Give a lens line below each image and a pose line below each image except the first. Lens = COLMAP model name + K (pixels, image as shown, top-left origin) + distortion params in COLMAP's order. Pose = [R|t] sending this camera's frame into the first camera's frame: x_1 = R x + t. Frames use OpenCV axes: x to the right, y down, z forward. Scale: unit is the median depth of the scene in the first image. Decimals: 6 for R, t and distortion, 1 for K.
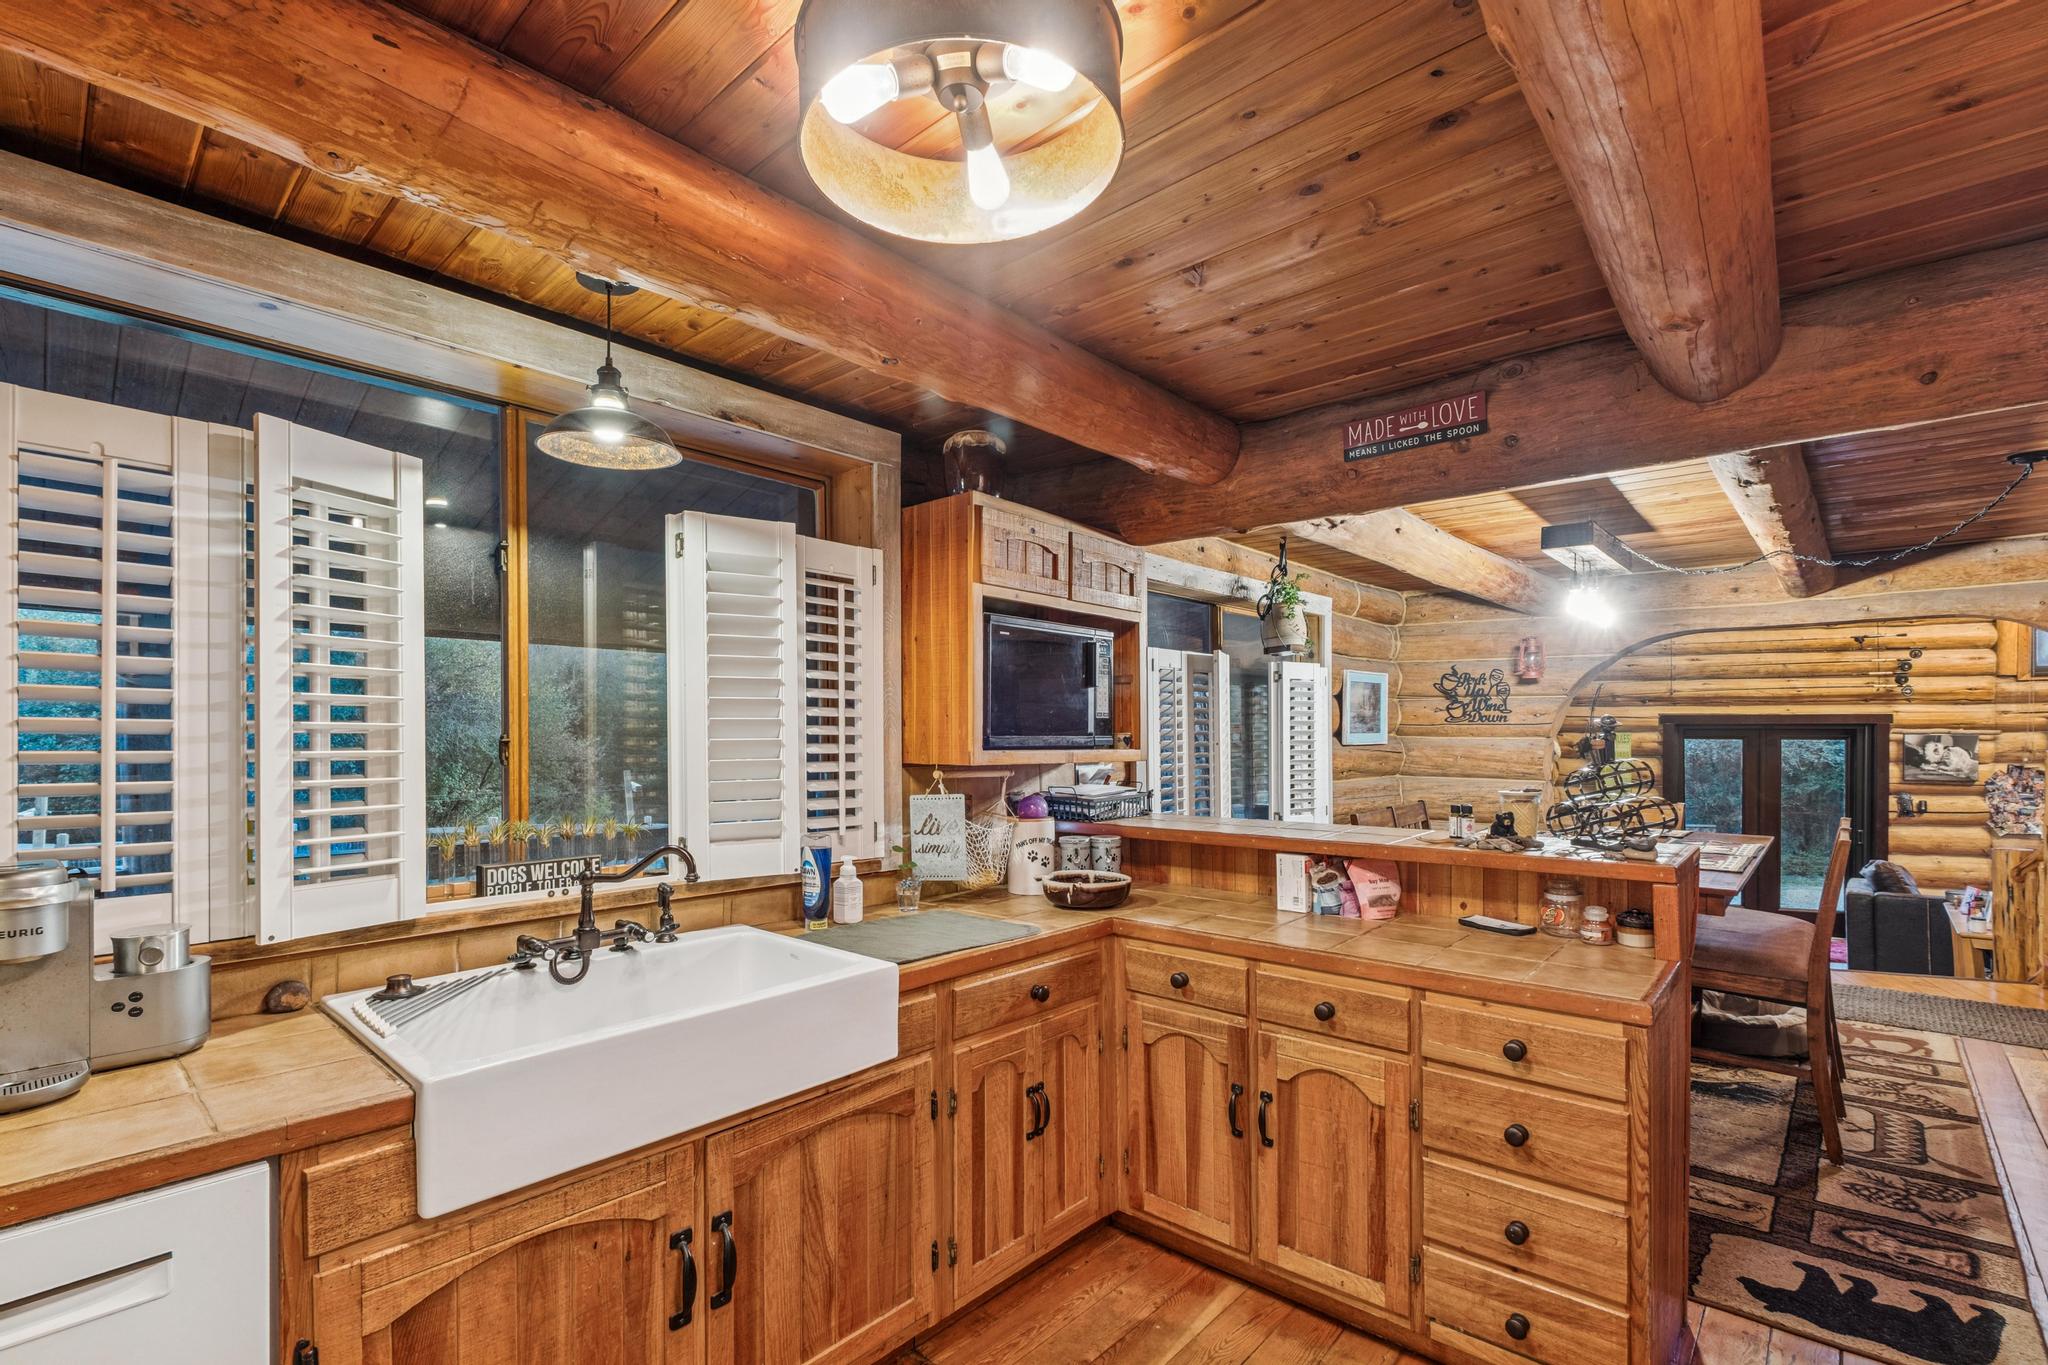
lens RADIAL K [[915.1, 0, 1029.2], [0, 915.1, 725.9], [0, 0, 1]] dist [0.001596, -0.006570]
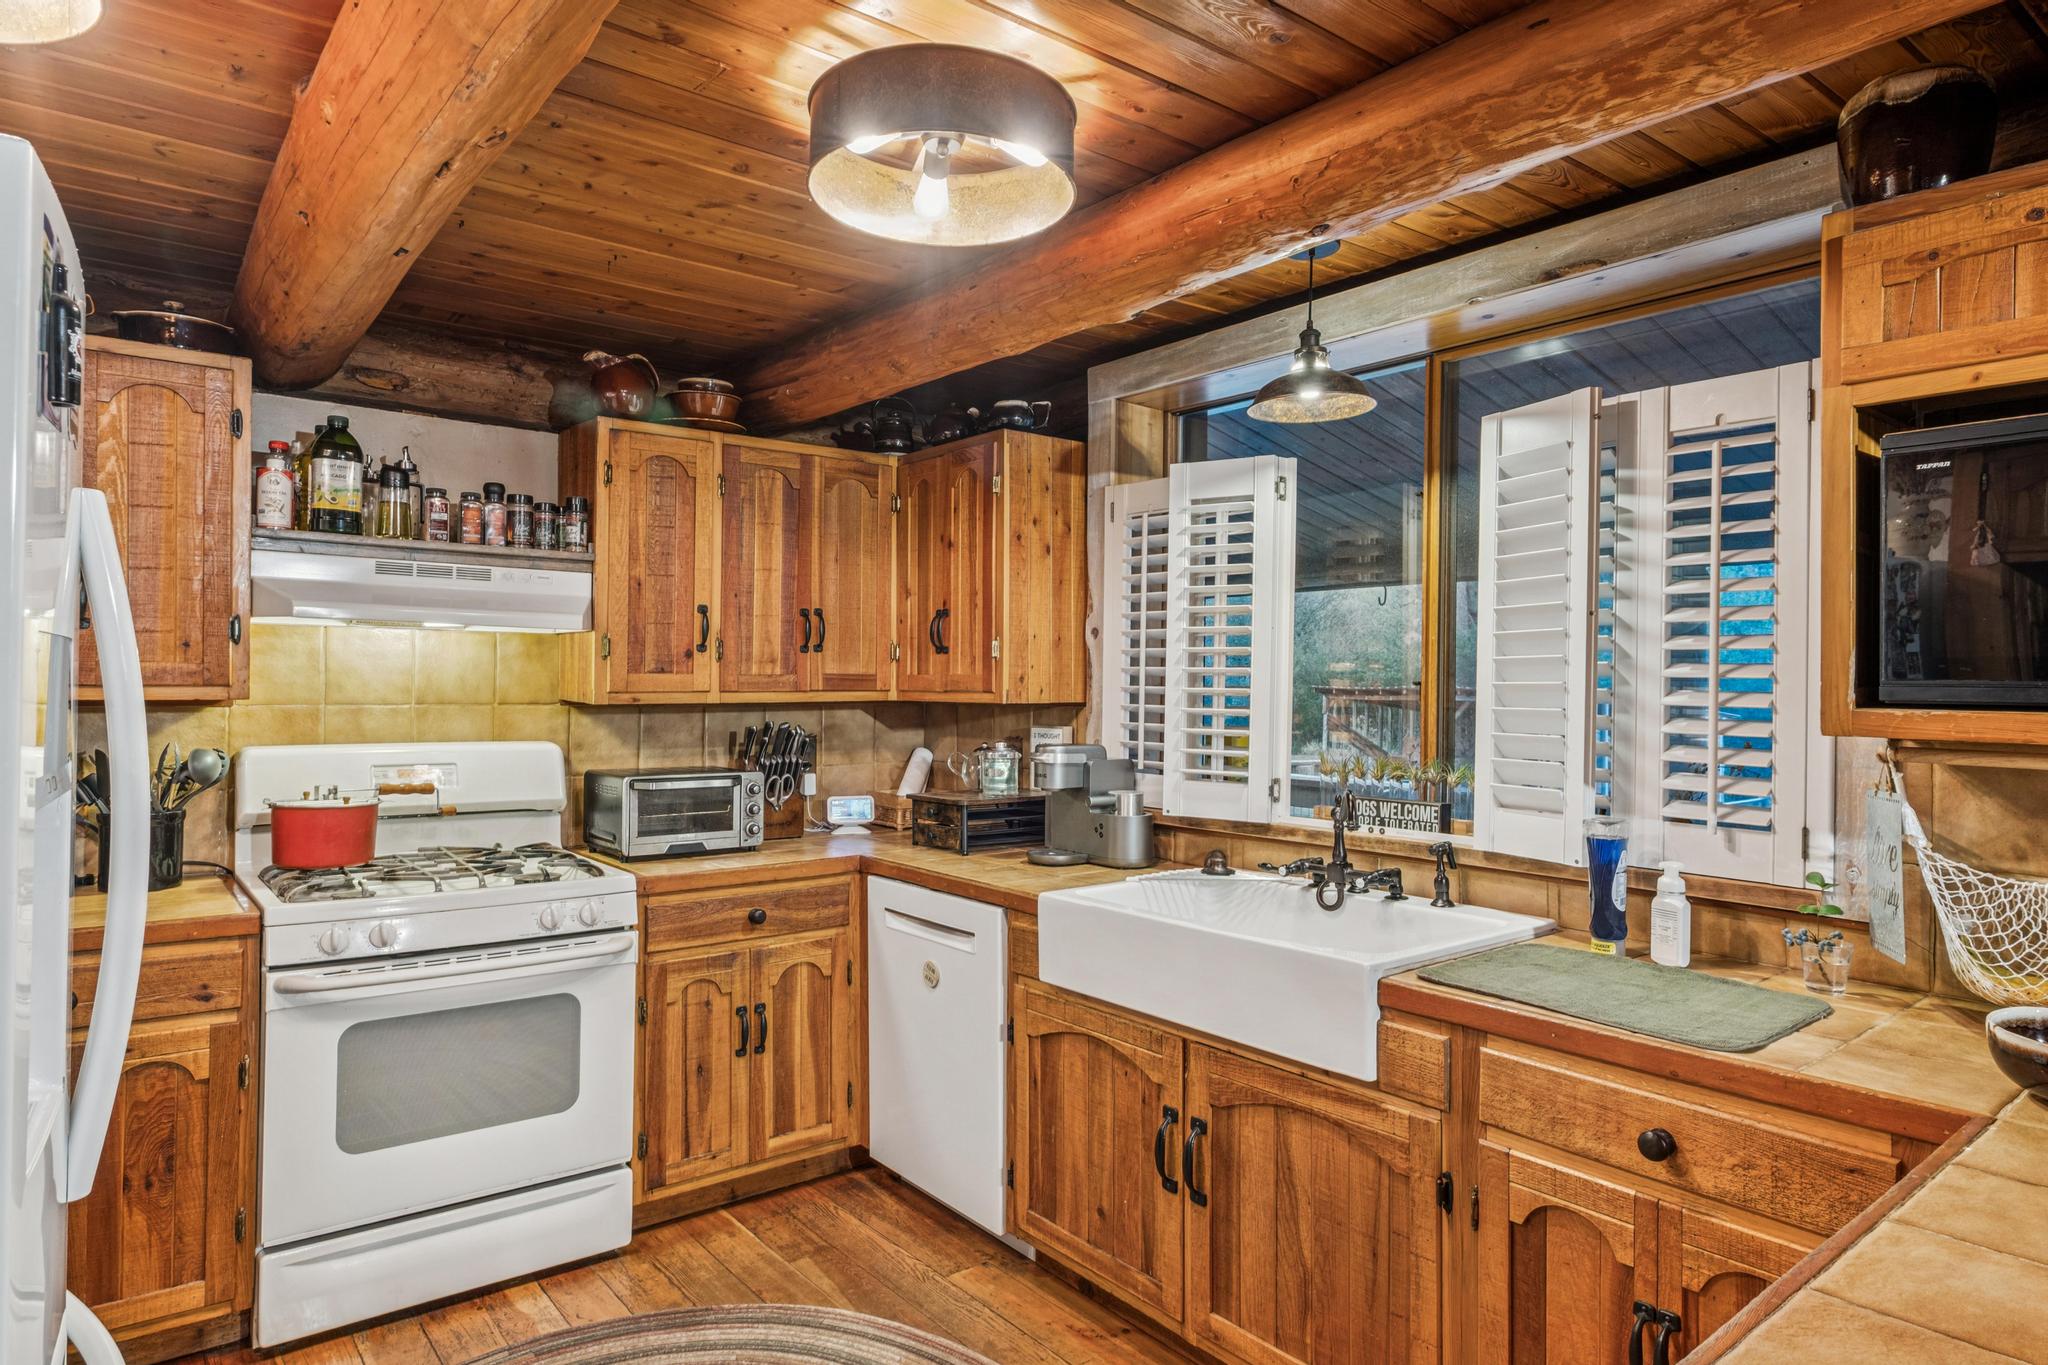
lens RADIAL K [[1149.4, 0, 1027.1], [0, 1149.4, 687.0], [0, 0, 1]] dist [0.000535, 0.001544]
pose [[-0.150387, 0.004600, -0.988616, 0.899579], [0.002800, 0.999987, 0.004227, 0.015162], [0.988623, -0.002133, -0.150398, 0.875928]]
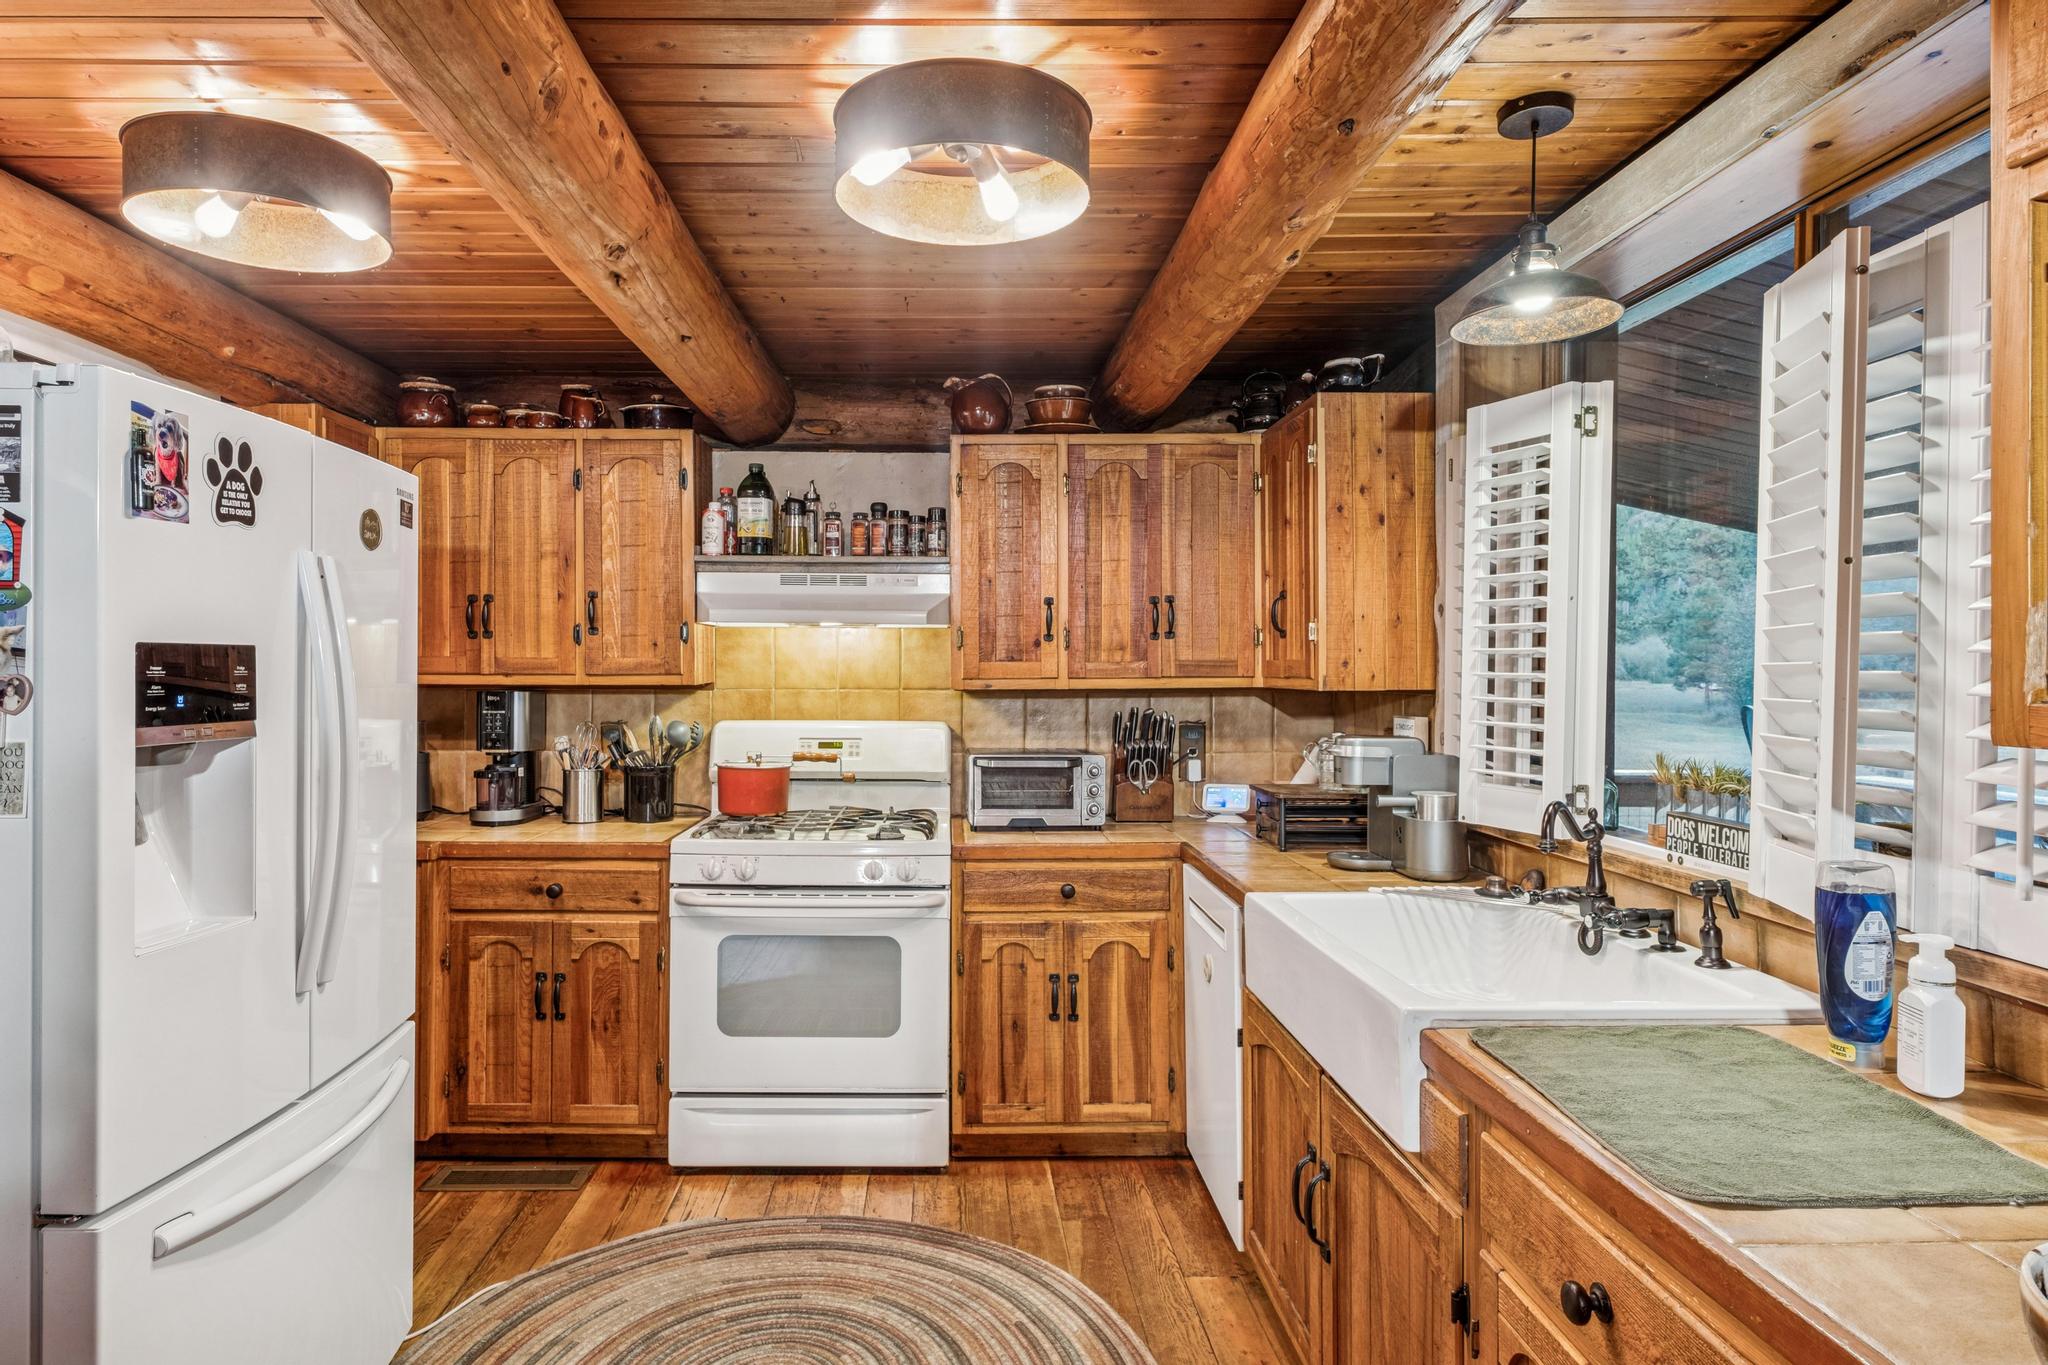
lens RADIAL K [[1175.0, 0, 1024.0], [0, 1175.0, 682.5], [0, 0, 1]] dist [-0.005128, 0.002456]
pose [[-0.705585, 0.011047, -0.708539, 0.643922], [0.008322, 0.999939, 0.007303, 0.020568], [0.708576, -0.000744, -0.705634, 1.429429]]
